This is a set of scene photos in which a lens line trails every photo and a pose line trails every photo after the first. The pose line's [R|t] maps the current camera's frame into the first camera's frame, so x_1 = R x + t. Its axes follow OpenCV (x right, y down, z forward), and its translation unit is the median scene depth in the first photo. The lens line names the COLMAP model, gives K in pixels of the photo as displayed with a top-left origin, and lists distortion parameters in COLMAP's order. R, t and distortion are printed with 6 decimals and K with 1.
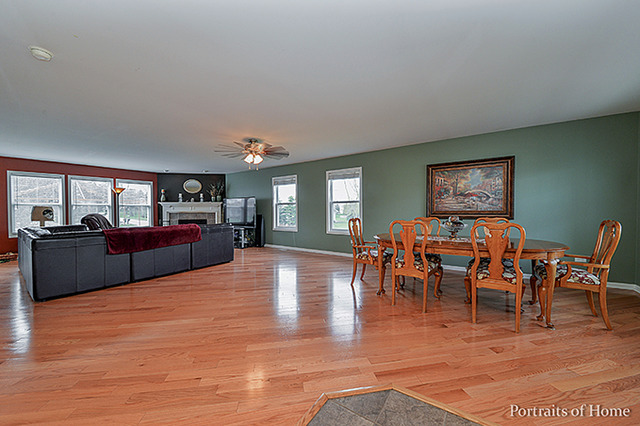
lens RADIAL K [[233.0, 0, 320.0], [0, 233.0, 213.0], [0, 0, 1]] dist [0.000924, -0.000116]
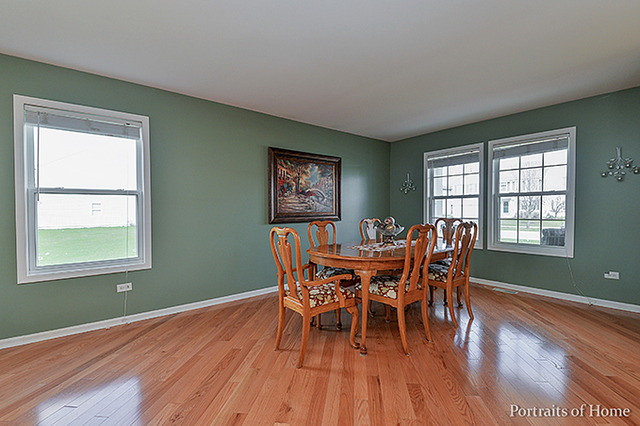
lens RADIAL K [[284.4, 0, 320.0], [0, 284.4, 213.0], [0, 0, 1]] dist [-0.001115, -0.000269]
pose [[0.270259, -0.003832, 0.962780, -0.237745], [0.021320, 0.999771, -0.002005, -0.002407], [-0.962552, 0.021068, 0.270278, 0.457718]]
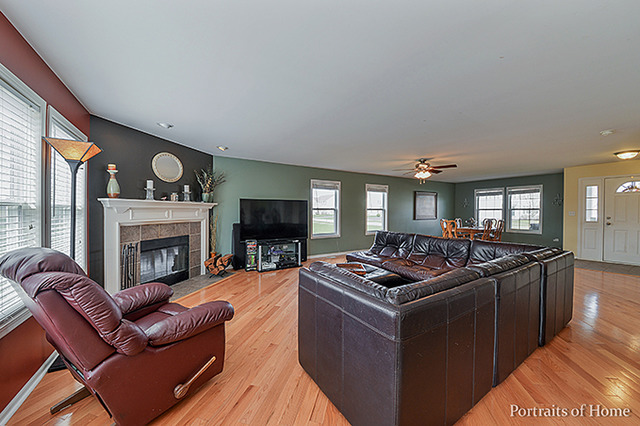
lens RADIAL K [[233.0, 0, 320.0], [0, 233.0, 213.0], [0, 0, 1]] dist [0.000924, -0.000116]
pose [[0.407317, 0.001139, 0.913286, -1.105299], [0.011416, 0.999915, -0.006338, -0.020424], [-0.913216, 0.013008, 0.407269, 0.678450]]
